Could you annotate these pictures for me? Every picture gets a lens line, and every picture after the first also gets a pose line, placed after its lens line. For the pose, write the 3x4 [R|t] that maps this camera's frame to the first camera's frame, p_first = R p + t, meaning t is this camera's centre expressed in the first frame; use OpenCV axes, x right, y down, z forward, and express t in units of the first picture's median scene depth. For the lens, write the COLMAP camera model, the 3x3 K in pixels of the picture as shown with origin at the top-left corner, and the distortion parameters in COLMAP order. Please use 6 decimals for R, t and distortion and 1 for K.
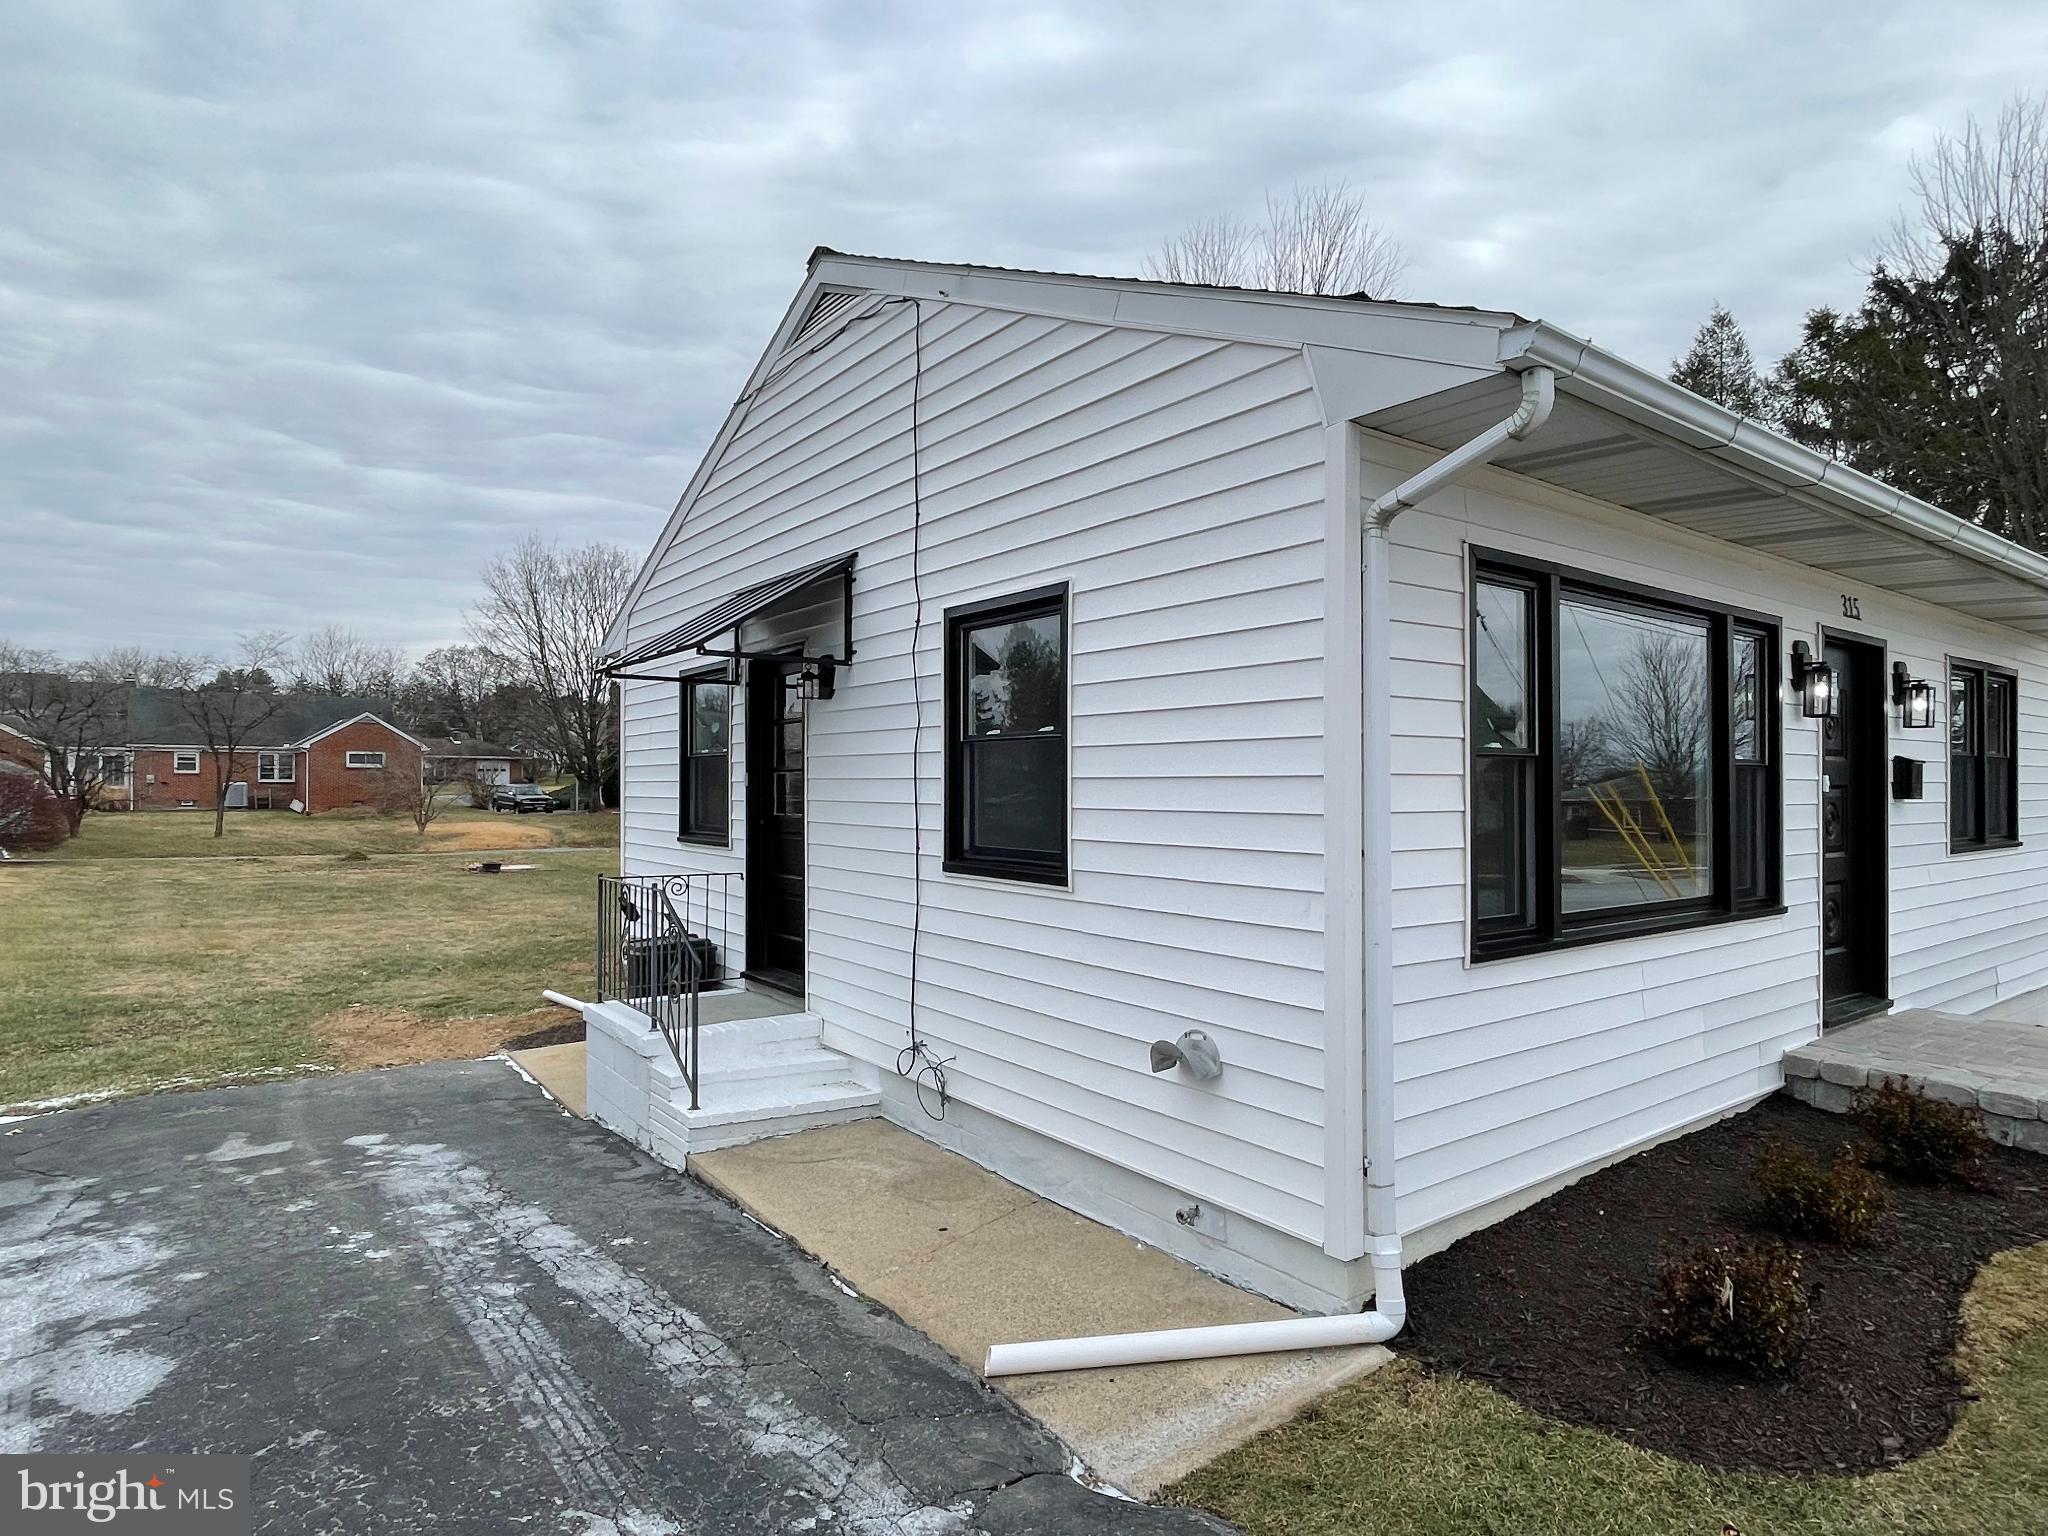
lens RADIAL K [[1120.4, 0, 1016.0], [0, 1120.4, 781.3], [0, 0, 1]] dist [-0.024294, 0.015233]
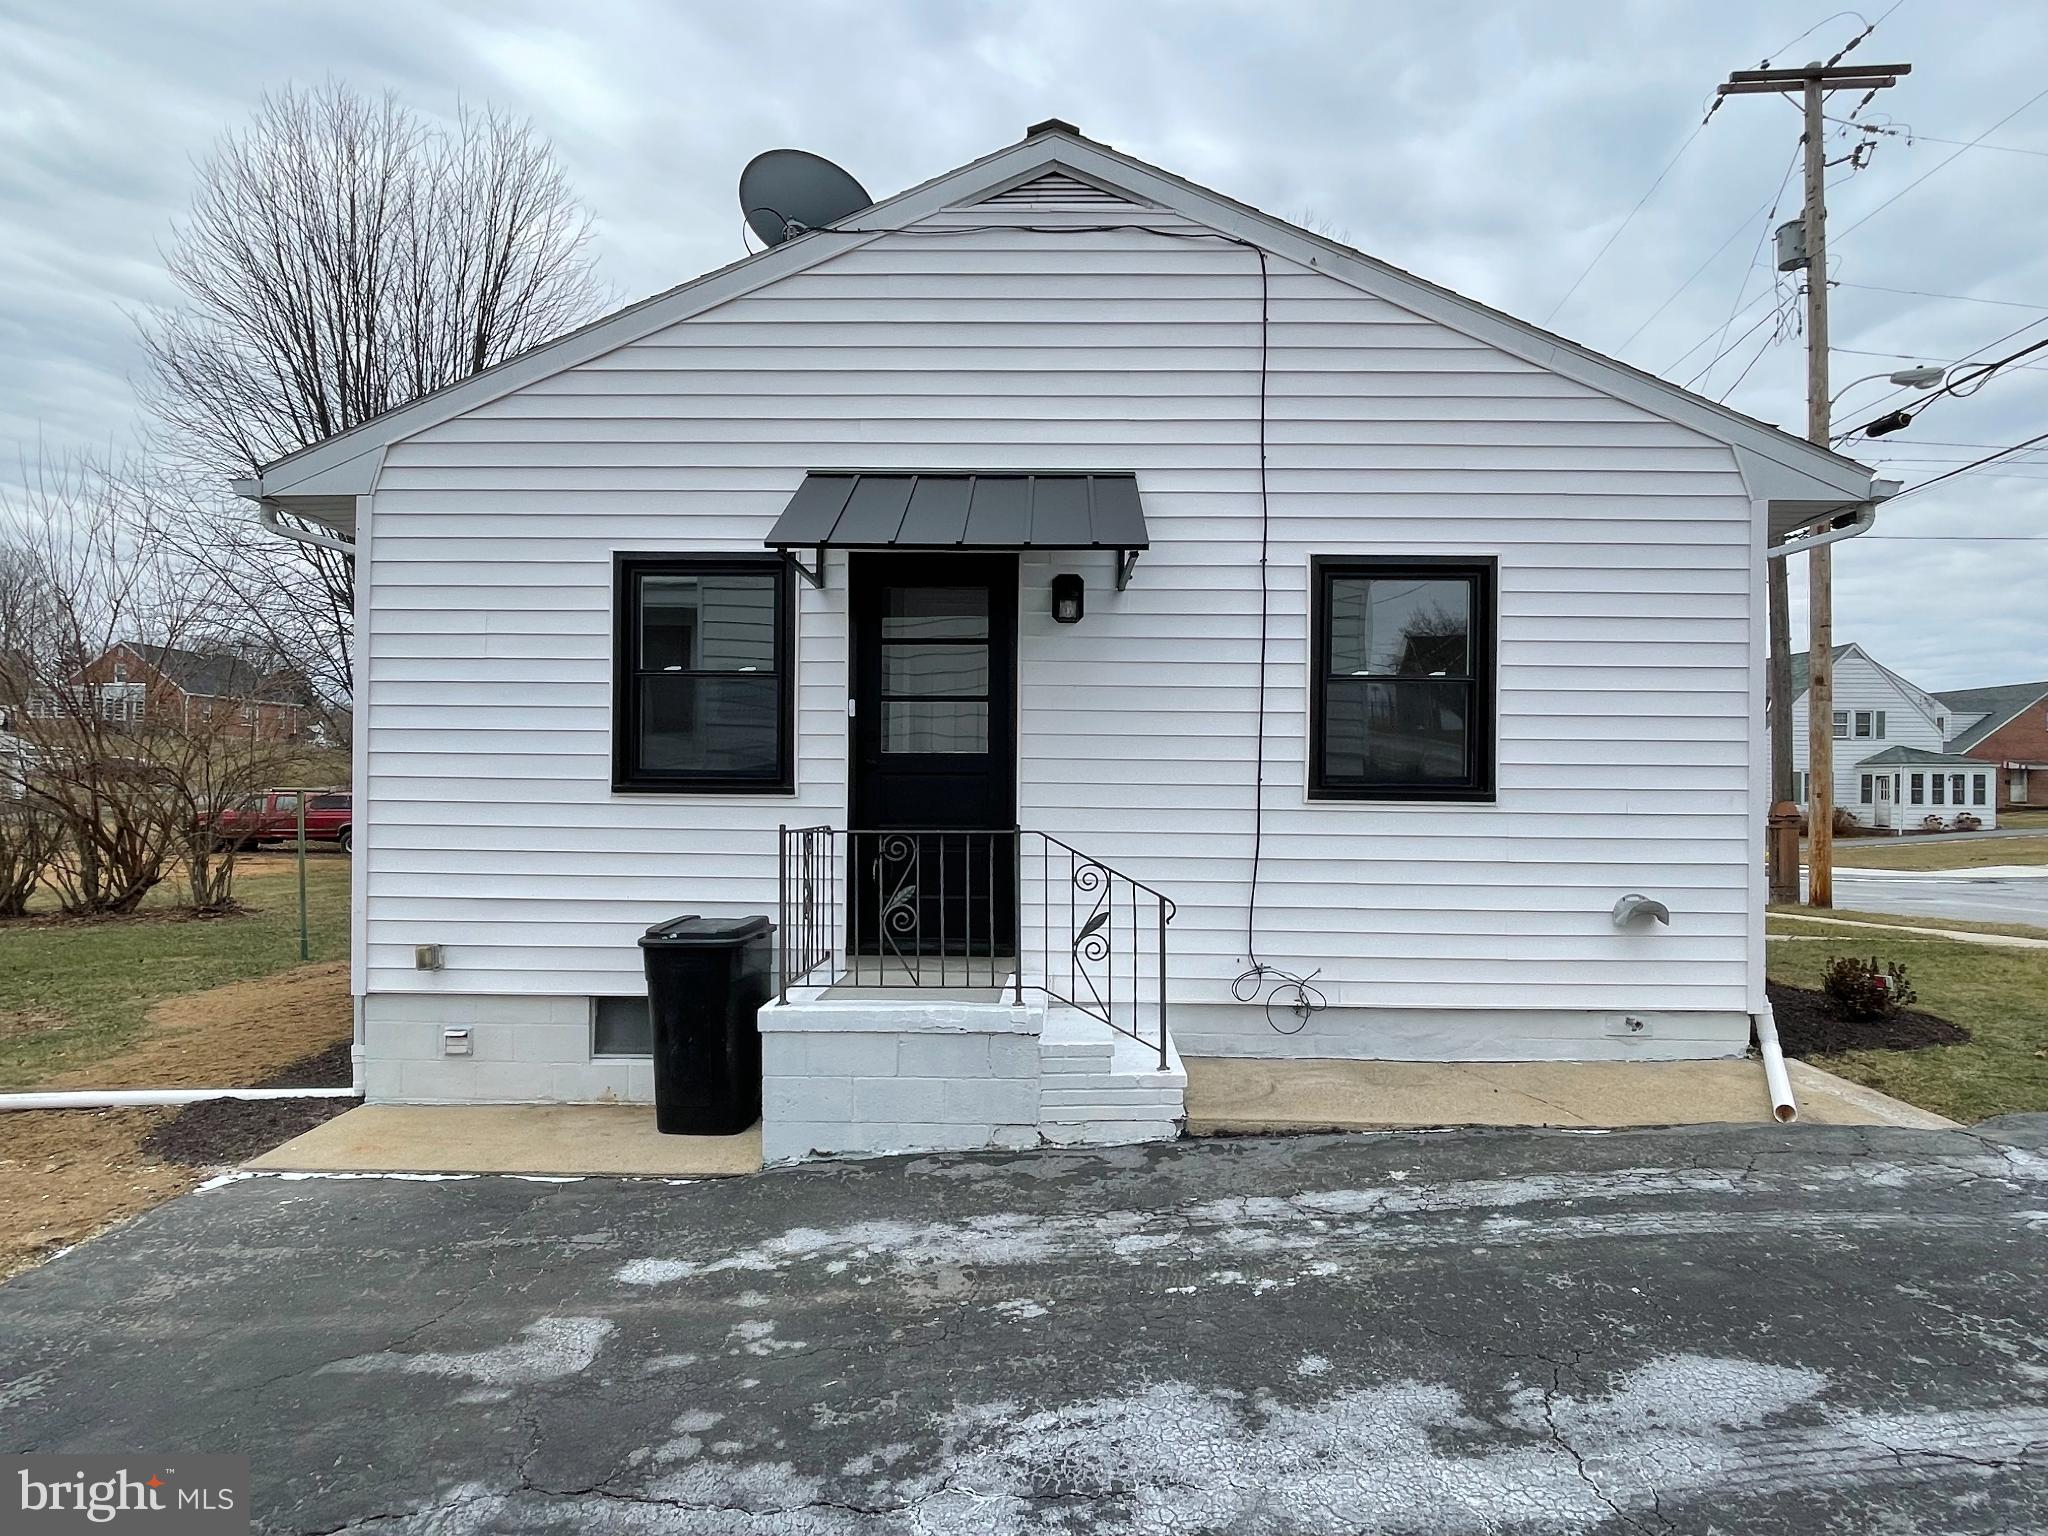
lens RADIAL K [[1120.4, 0, 1016.0], [0, 1120.4, 781.3], [0, 0, 1]] dist [-0.024294, 0.015233]
pose [[0.618857, 0.005985, 0.785481, -1.083771], [-0.013382, 0.999906, 0.002925, 0.064073], [-0.785390, -0.012322, 0.618879, 0.556034]]
